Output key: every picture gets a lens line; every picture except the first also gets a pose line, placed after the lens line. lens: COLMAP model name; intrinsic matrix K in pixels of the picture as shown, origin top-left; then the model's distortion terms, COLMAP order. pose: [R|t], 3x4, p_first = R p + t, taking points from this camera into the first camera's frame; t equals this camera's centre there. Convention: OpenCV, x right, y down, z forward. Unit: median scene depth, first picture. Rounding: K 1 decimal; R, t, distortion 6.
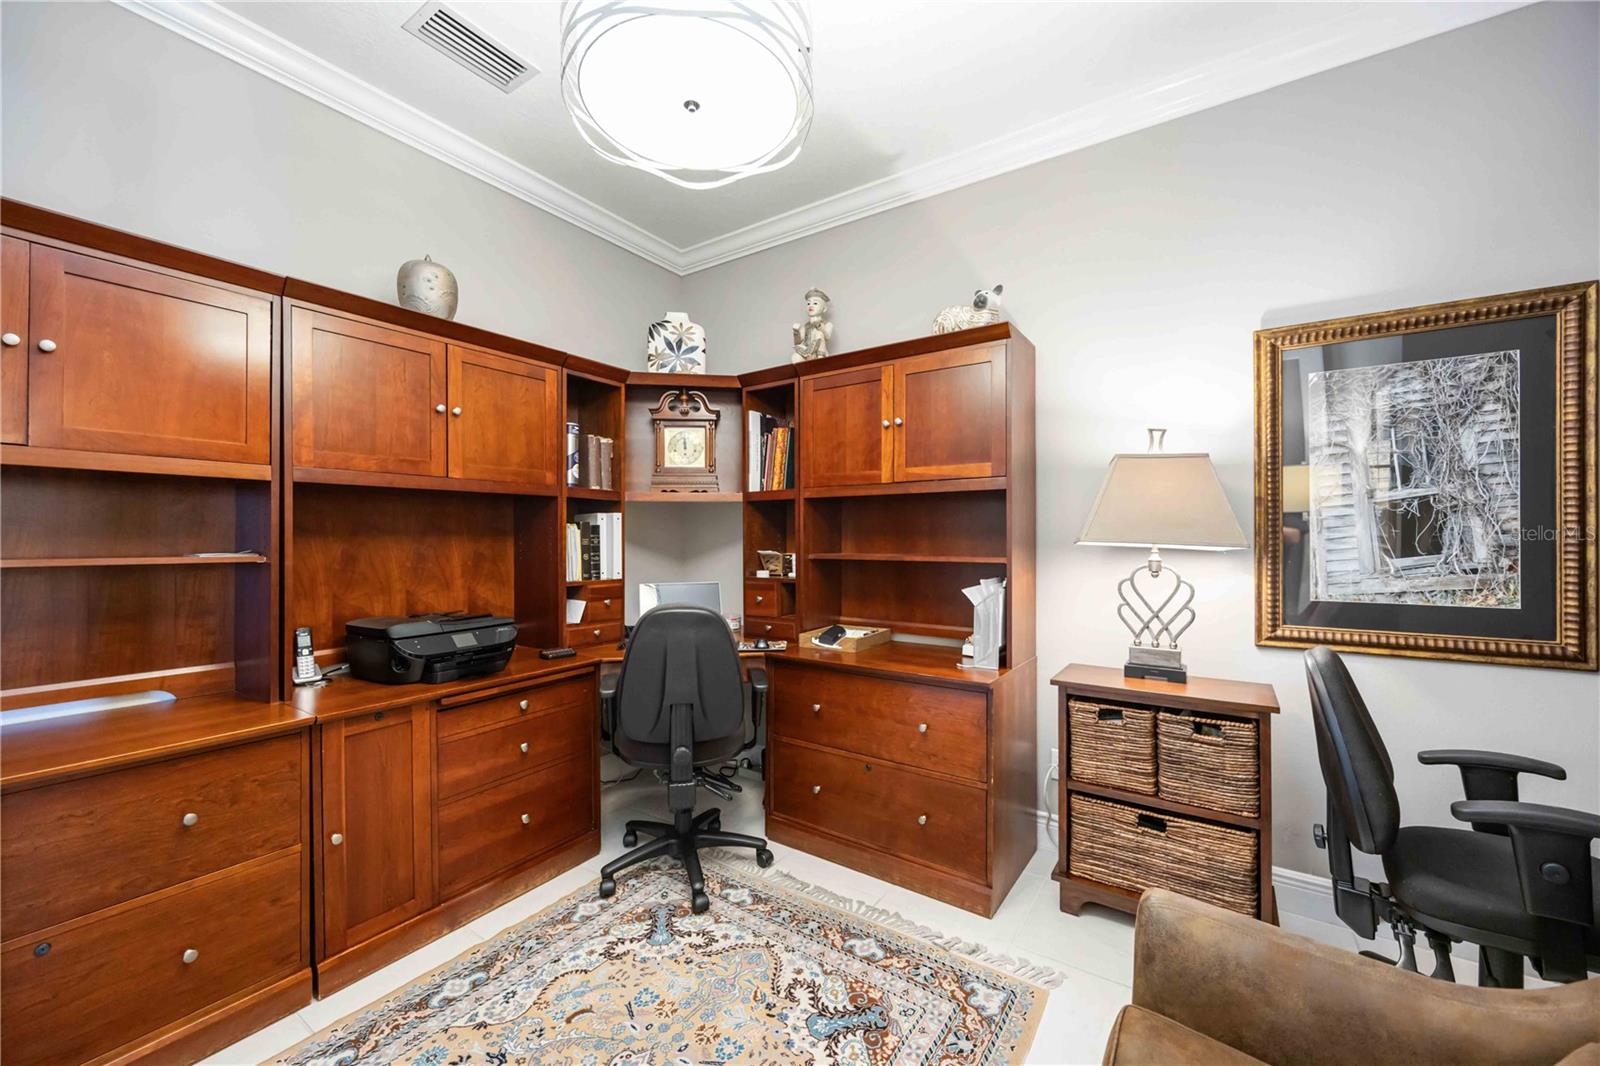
lens RADIAL K [[621.4, 0, 795.6], [0, 621.4, 531.5], [0, 0, 1]] dist [-0.003764, -0.000060]
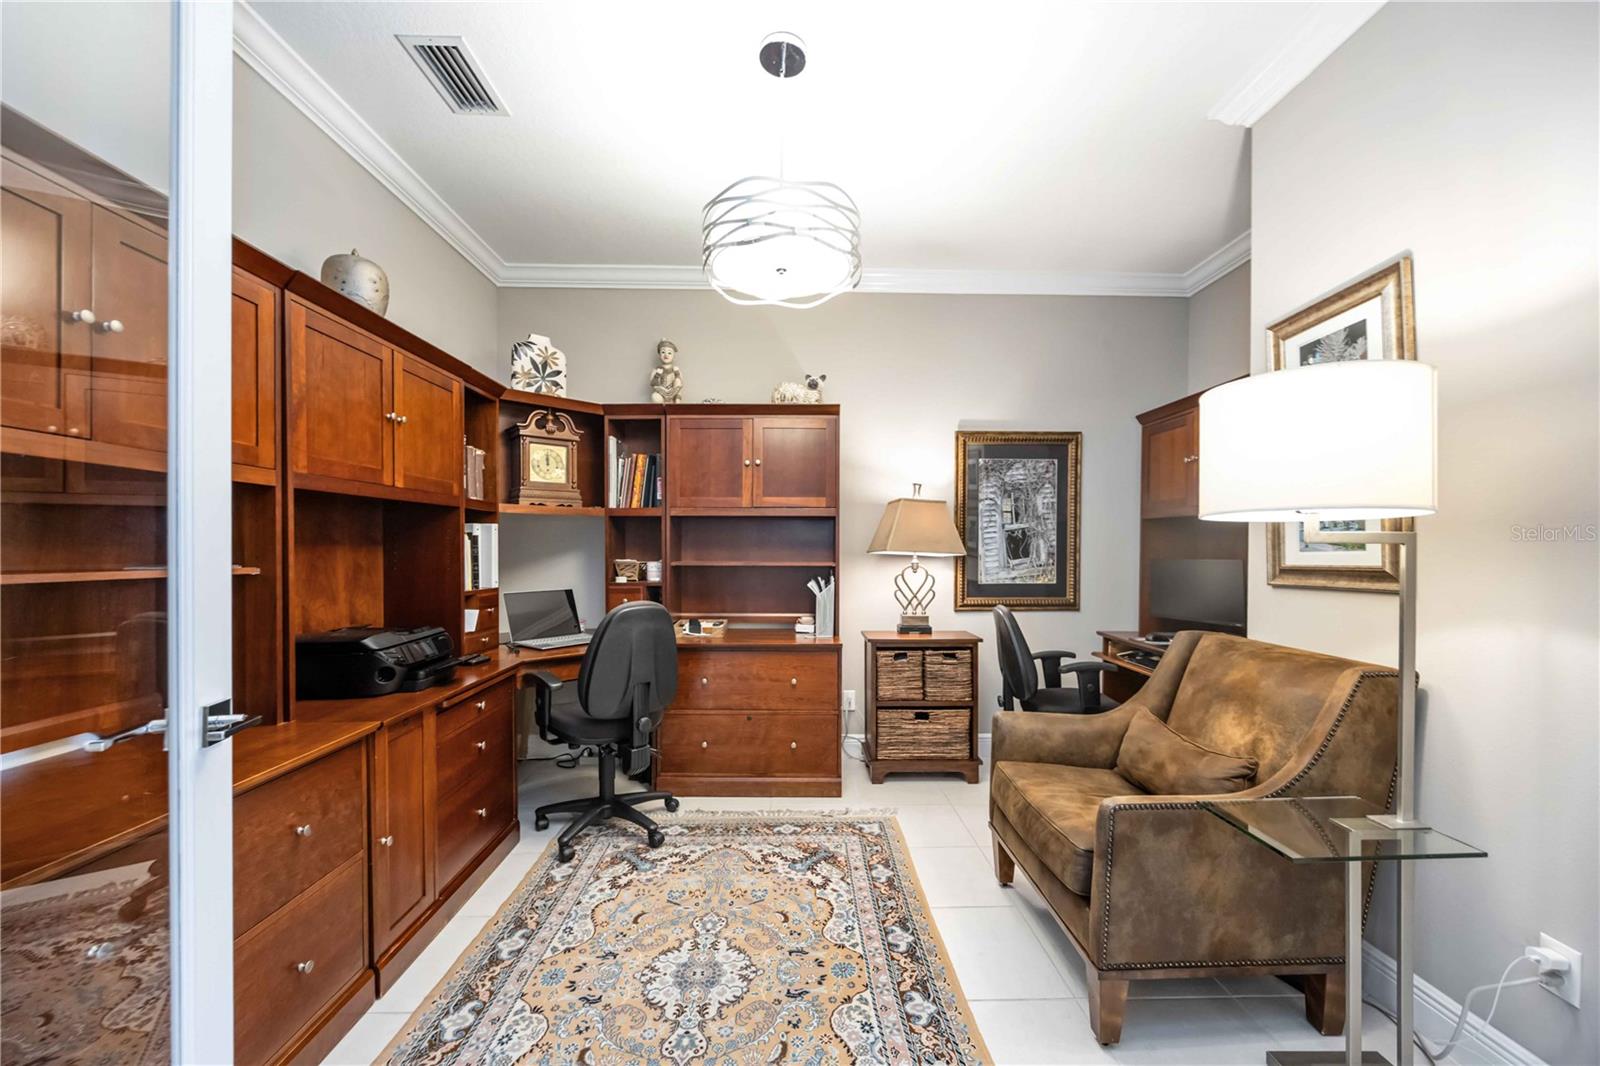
lens RADIAL K [[621.4, 0, 808.7], [0, 621.4, 546.2], [0, 0, 1]] dist [-0.003764, -0.000060]
pose [[0.814125, 0.004124, 0.580676, -0.618681], [-0.008586, 0.999951, 0.004936, -0.003125], [-0.580627, -0.009004, 0.814120, -0.190703]]
